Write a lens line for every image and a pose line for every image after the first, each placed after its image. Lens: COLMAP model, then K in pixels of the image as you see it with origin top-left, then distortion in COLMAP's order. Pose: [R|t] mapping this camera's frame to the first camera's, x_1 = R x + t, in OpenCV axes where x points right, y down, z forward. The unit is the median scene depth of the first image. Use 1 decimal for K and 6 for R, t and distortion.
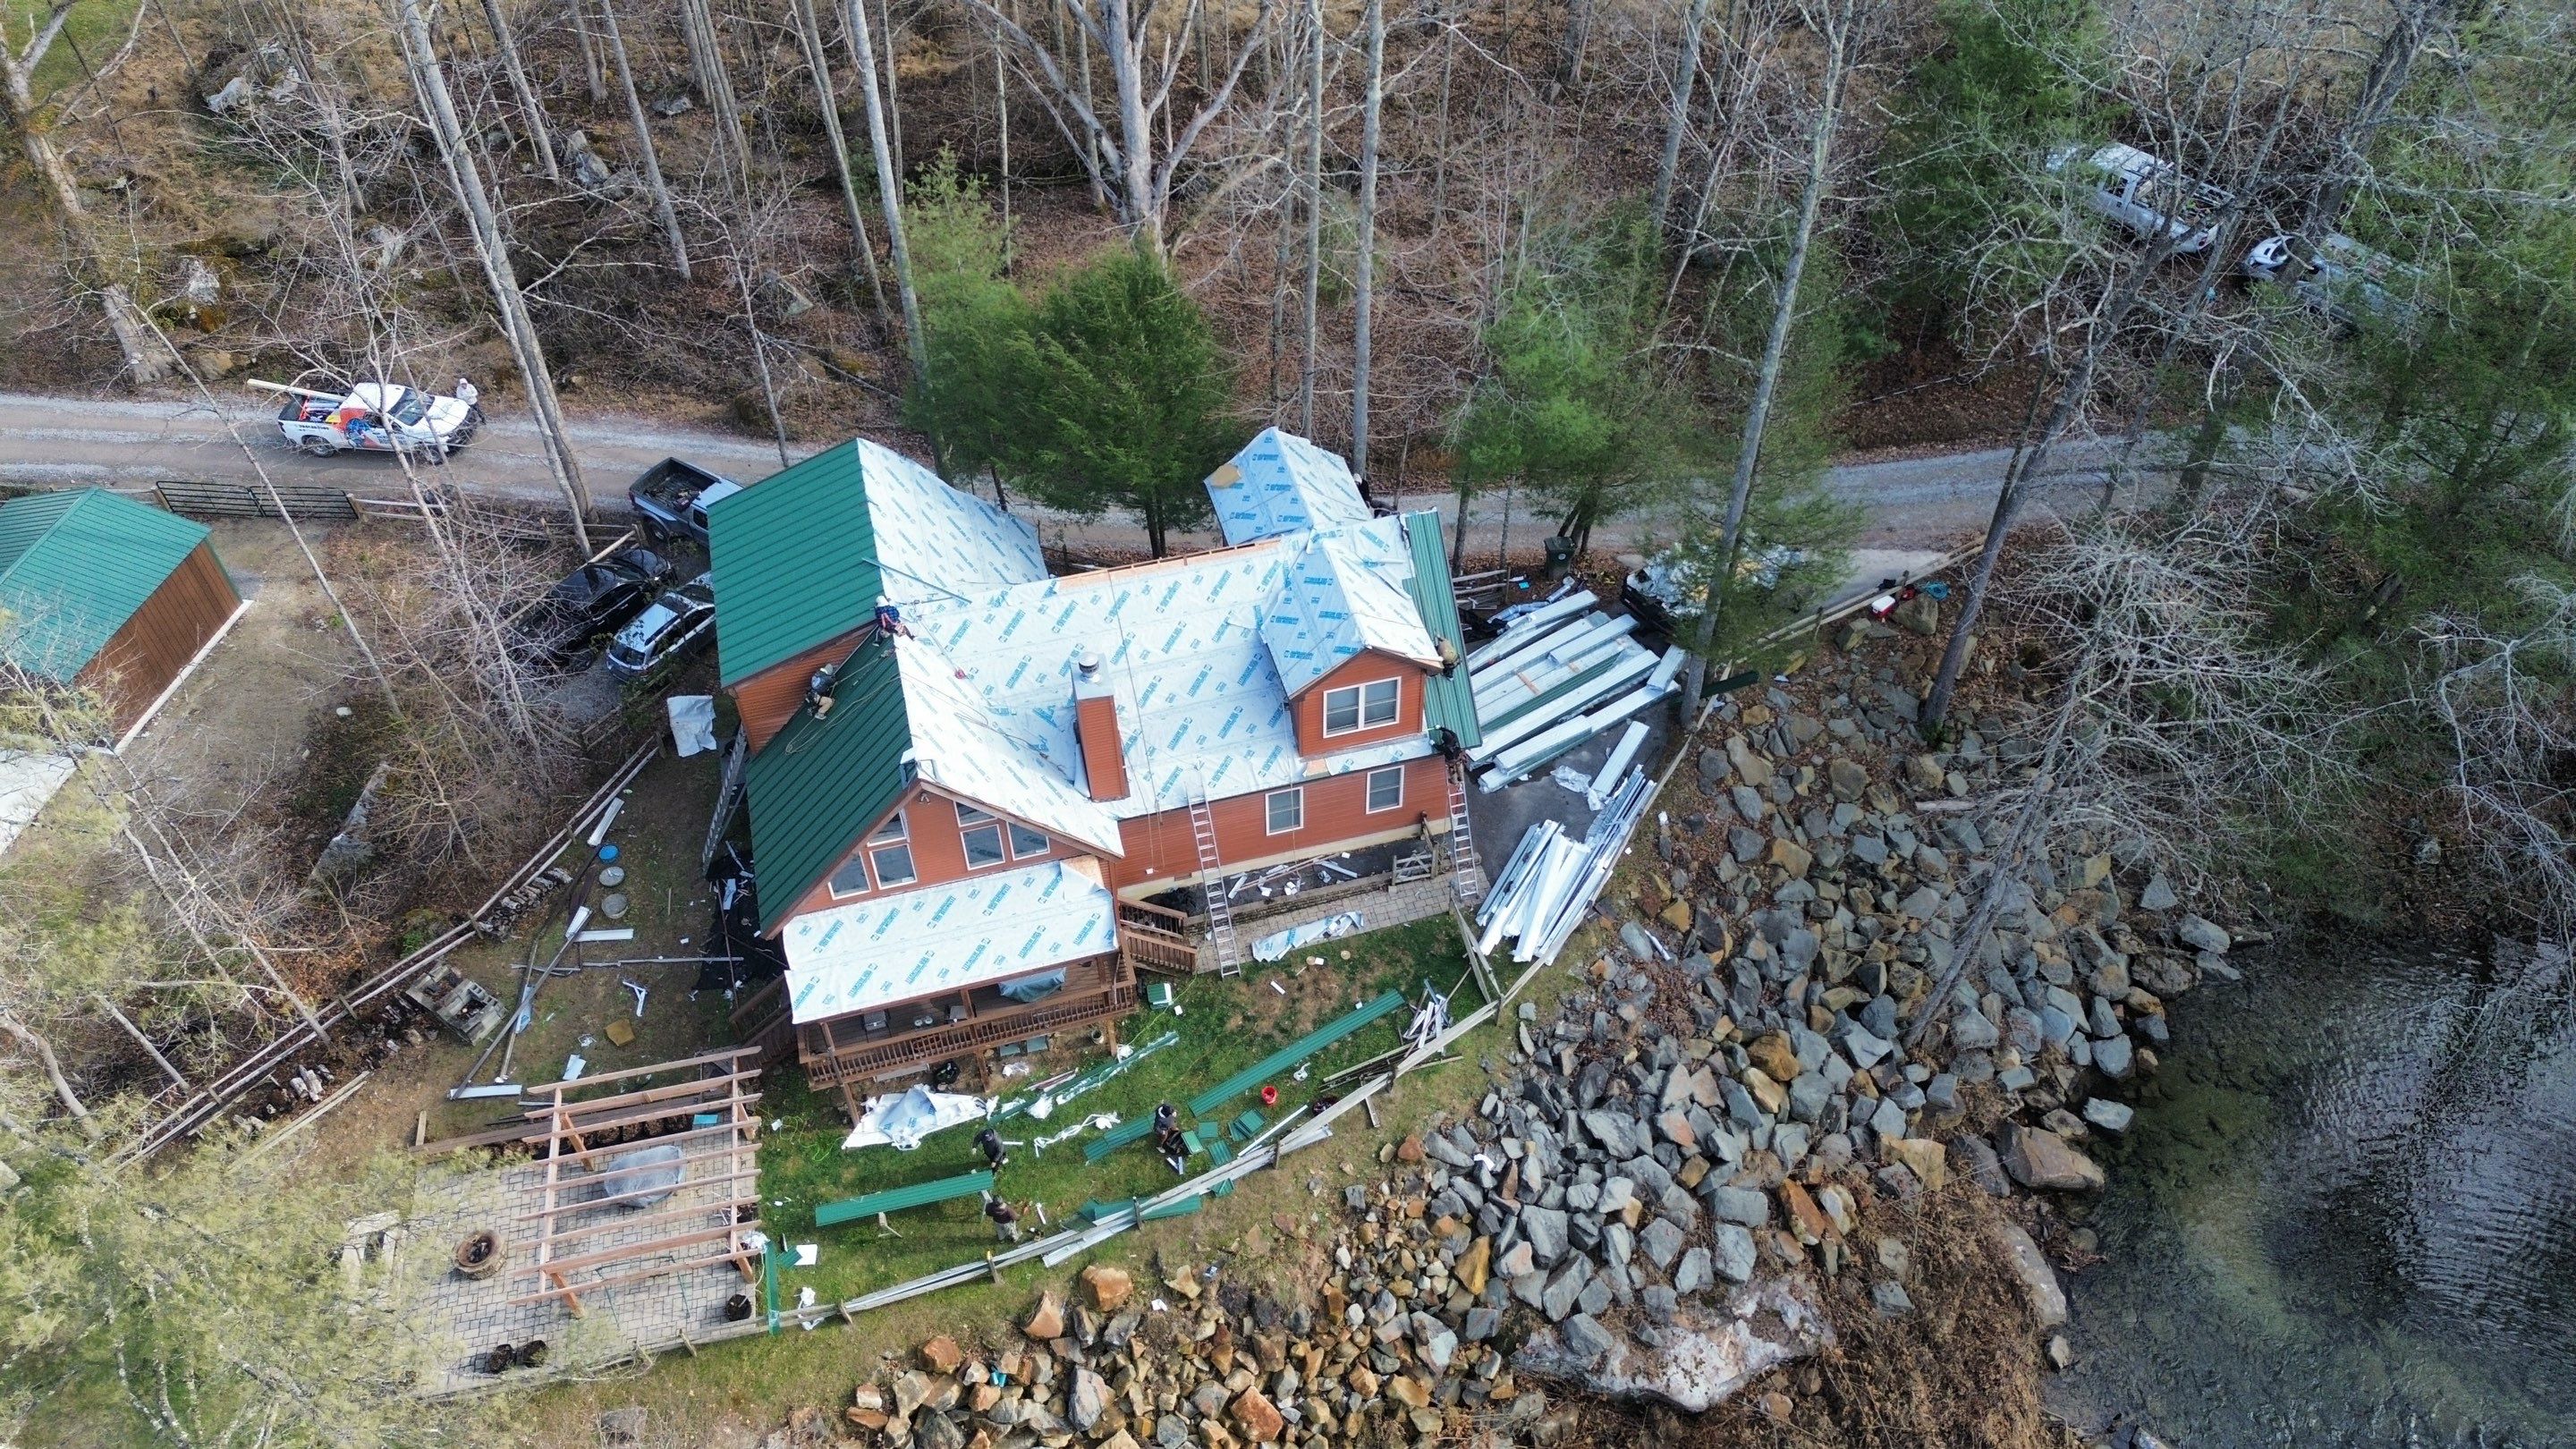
lens RADIAL K [[1781.6, 0, 1304.1], [0, 1781.6, 725.5], [0, 0, 1]] dist [0.115892, -0.222197]
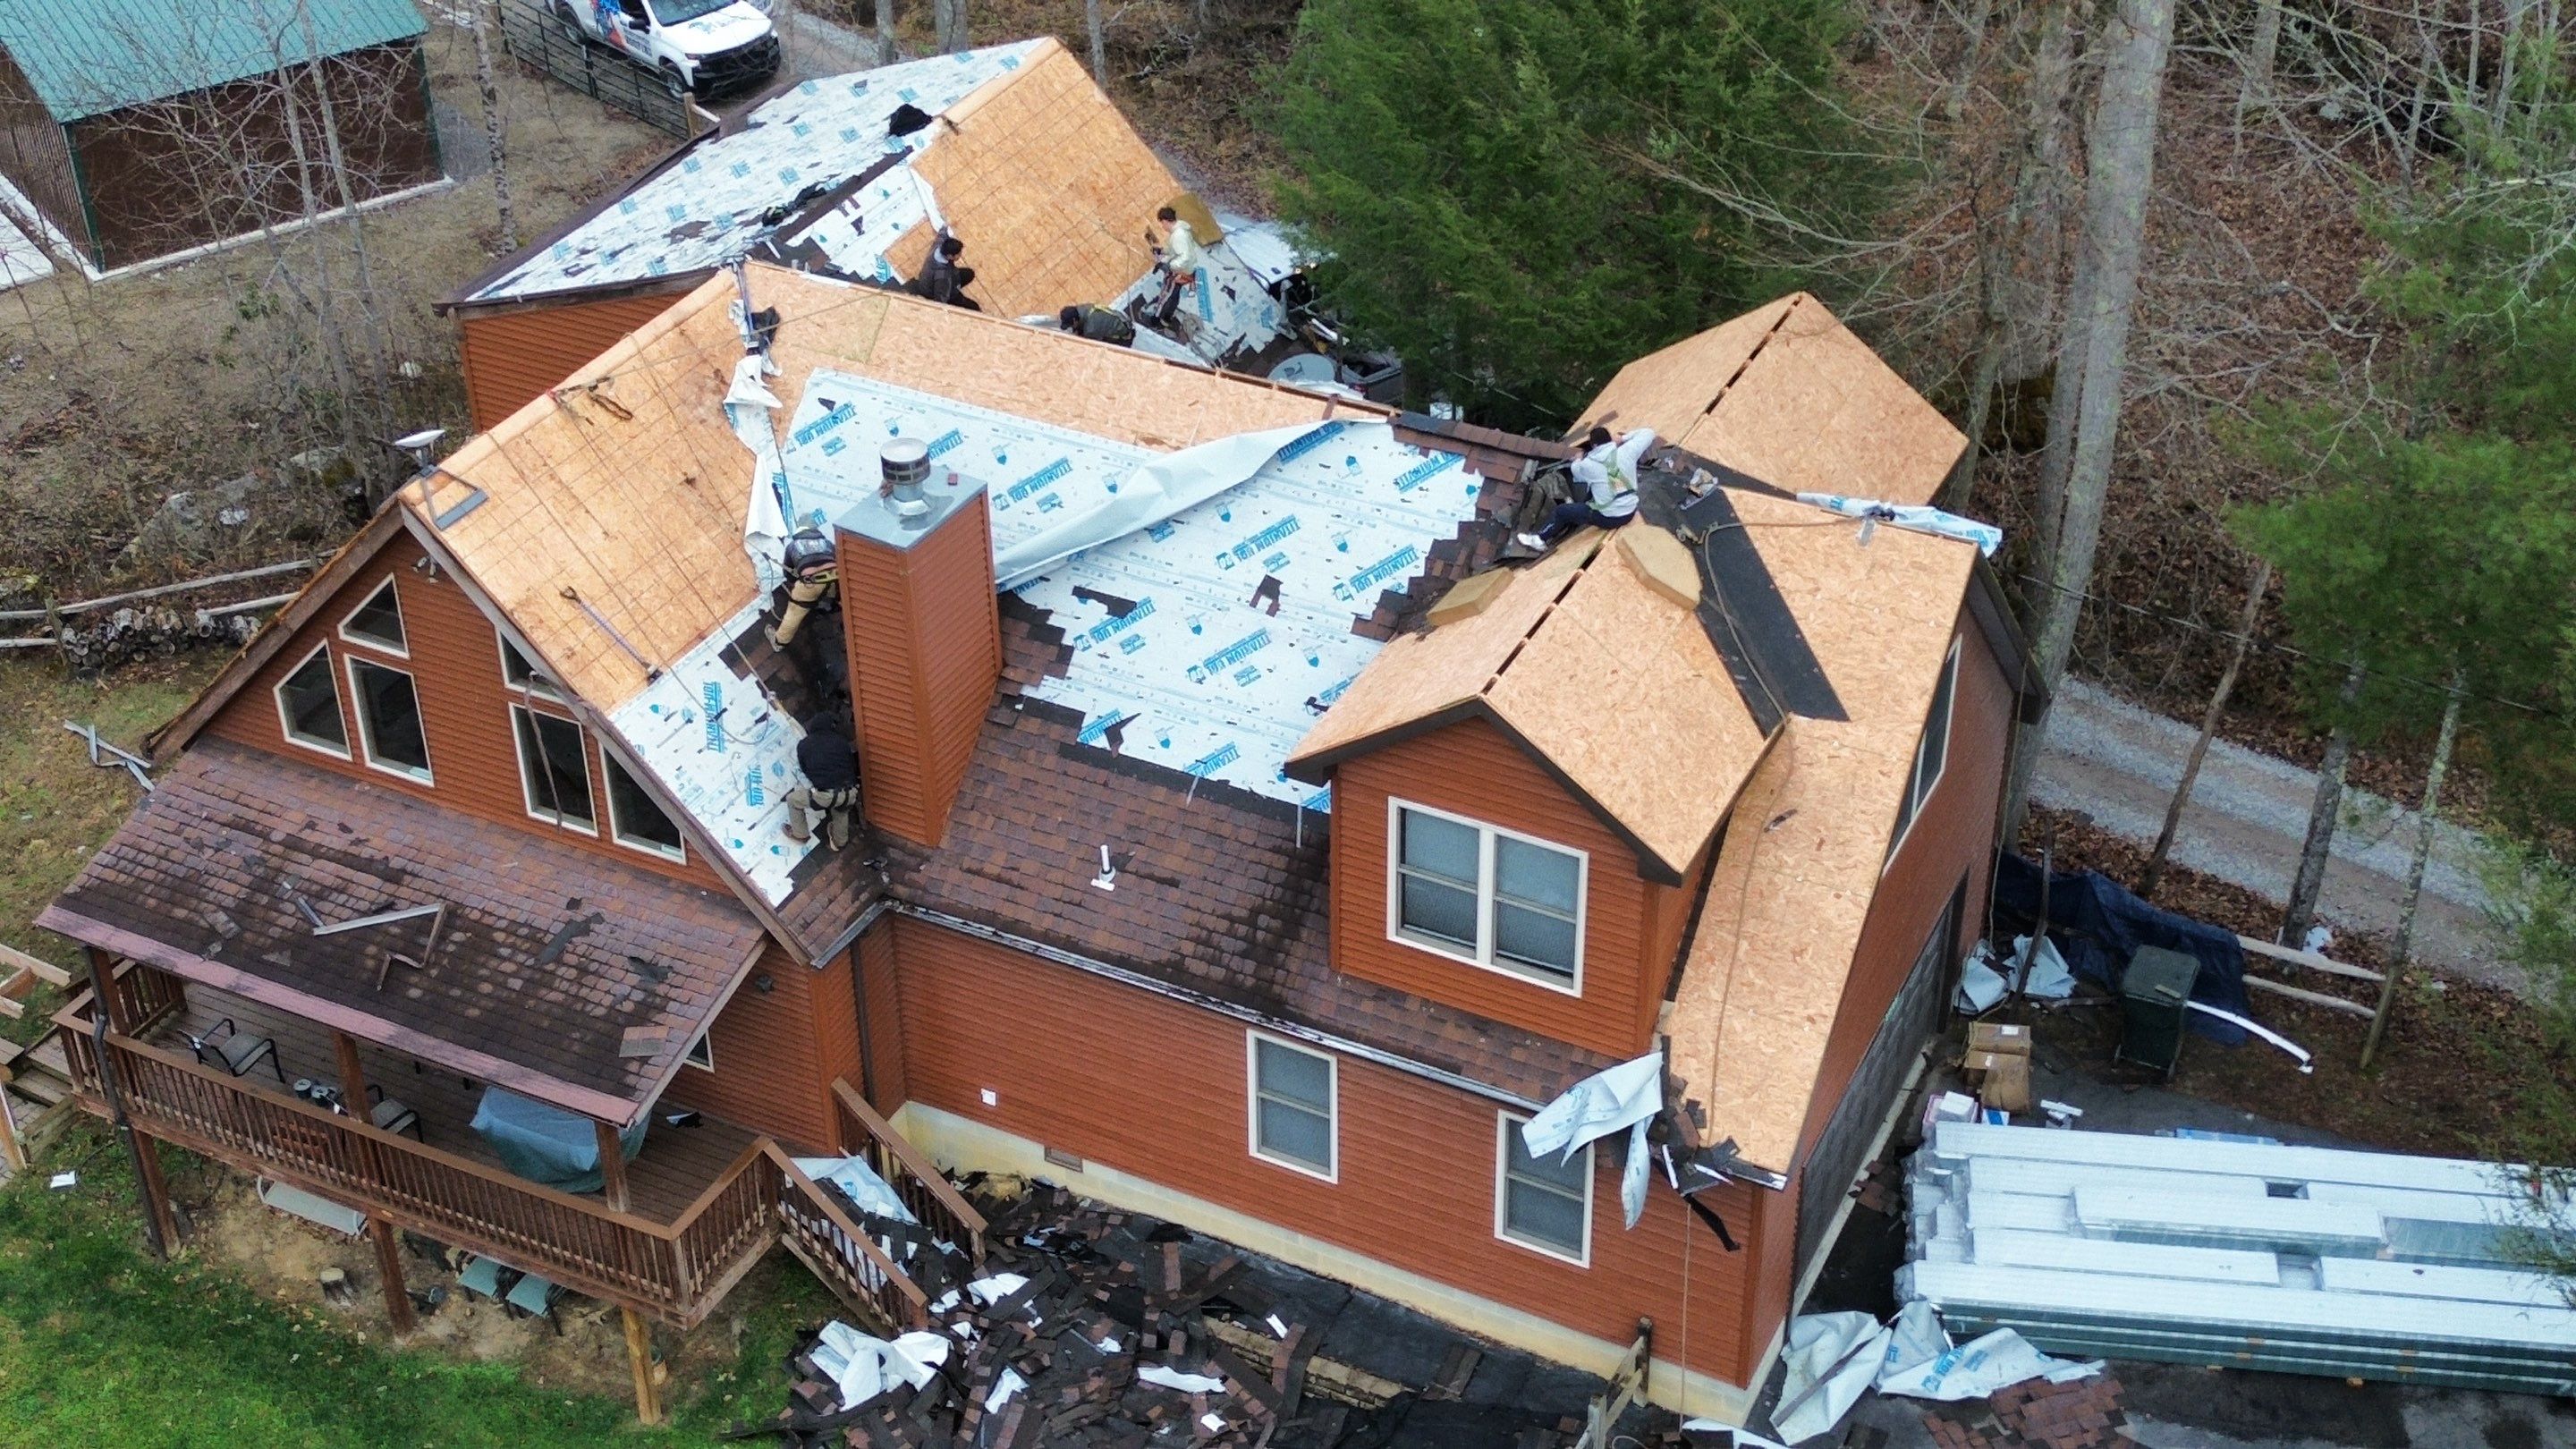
lens RADIAL K [[3279.8, 0, 1288.0], [0, 3279.8, 724.5], [0, 0, 1]] dist [0.072995, -0.030352]
pose [[0.741187, 0.376492, -0.555784, 0.361723], [-0.484667, 0.872969, -0.054991, 0.015702], [0.464478, 0.310129, 0.829506, 0.394784]]
